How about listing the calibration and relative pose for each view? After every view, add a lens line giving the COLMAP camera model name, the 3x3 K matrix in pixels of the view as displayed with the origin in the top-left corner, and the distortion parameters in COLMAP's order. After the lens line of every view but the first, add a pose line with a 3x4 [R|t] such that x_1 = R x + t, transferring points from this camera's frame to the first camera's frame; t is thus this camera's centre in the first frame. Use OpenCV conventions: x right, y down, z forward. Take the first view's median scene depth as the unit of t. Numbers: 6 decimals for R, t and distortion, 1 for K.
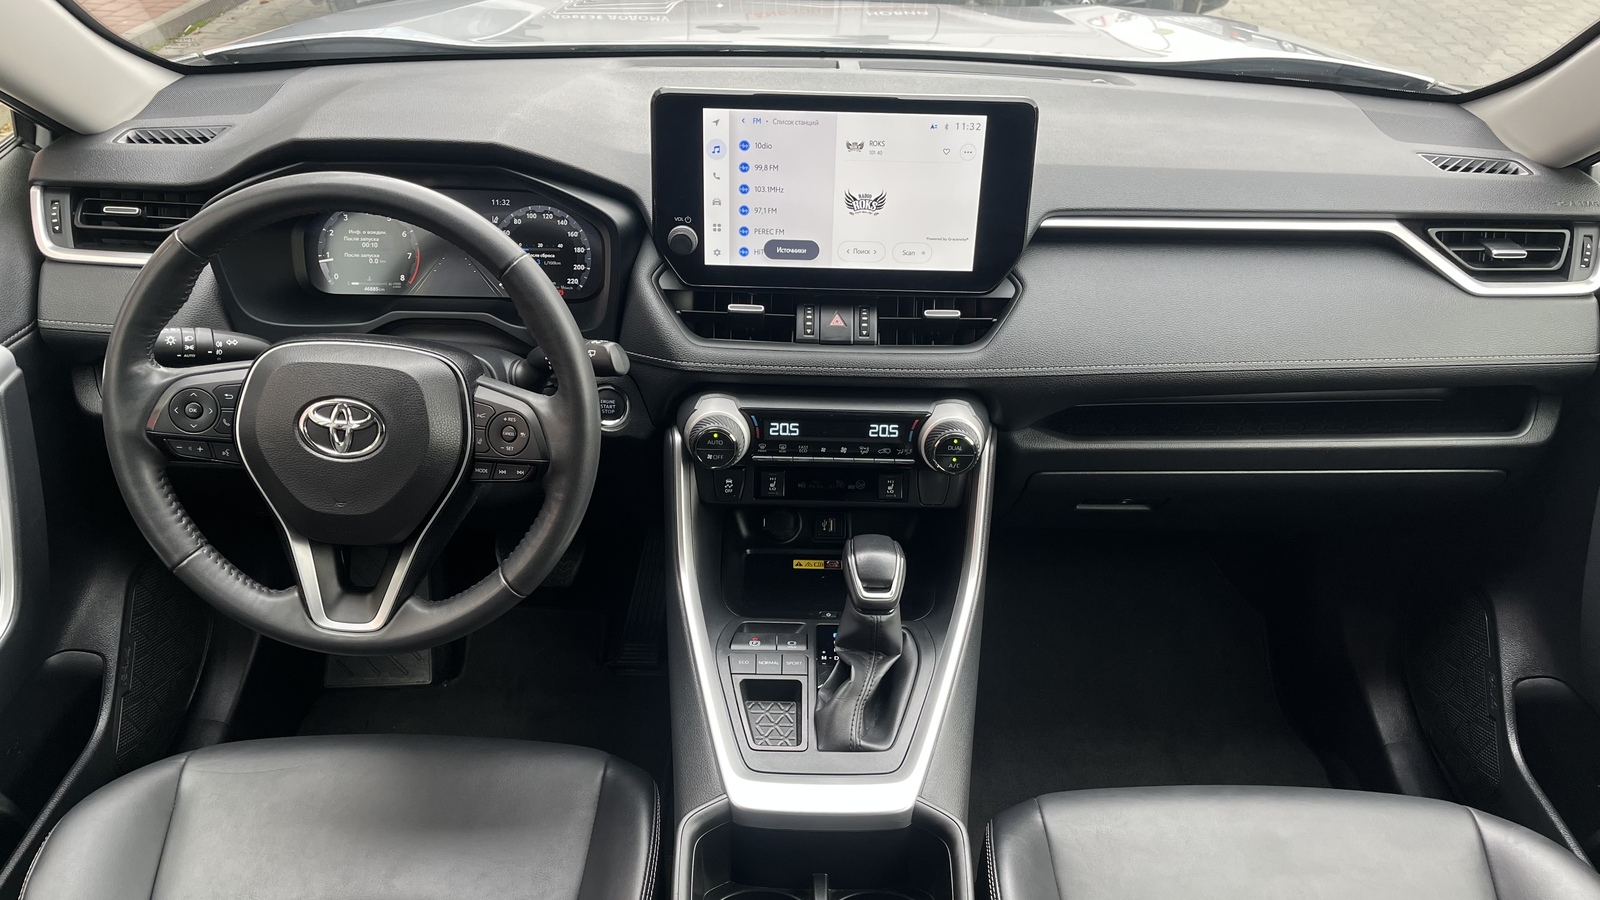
lens RADIAL K [[1190.8, 0, 800.0], [0, 1190.8, 450.0], [0, 0, 1]] dist [0.068350, -0.106036]
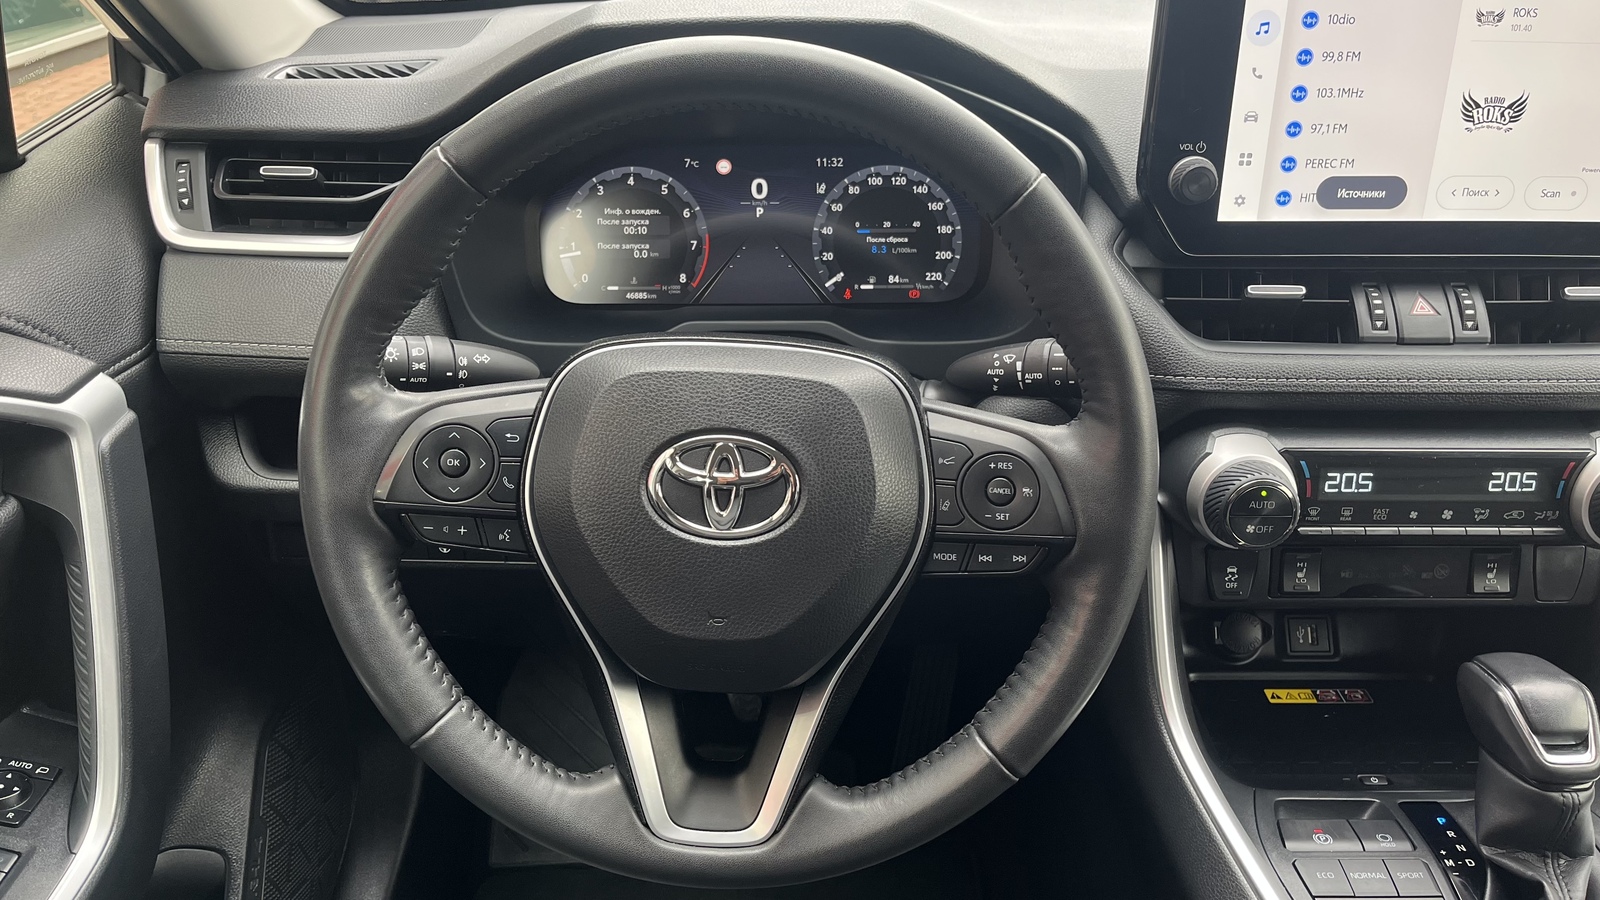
lens RADIAL K [[1189.5, 0, 800.2], [0, 1189.5, 457.3], [0, 0, 1]] dist [0.055220, -0.104355]
pose [[0.999712, -0.022874, -0.007208, -0.298794], [0.022272, 0.996955, -0.074726, 0.009571], [0.008895, 0.074544, 0.997178, 0.386631]]
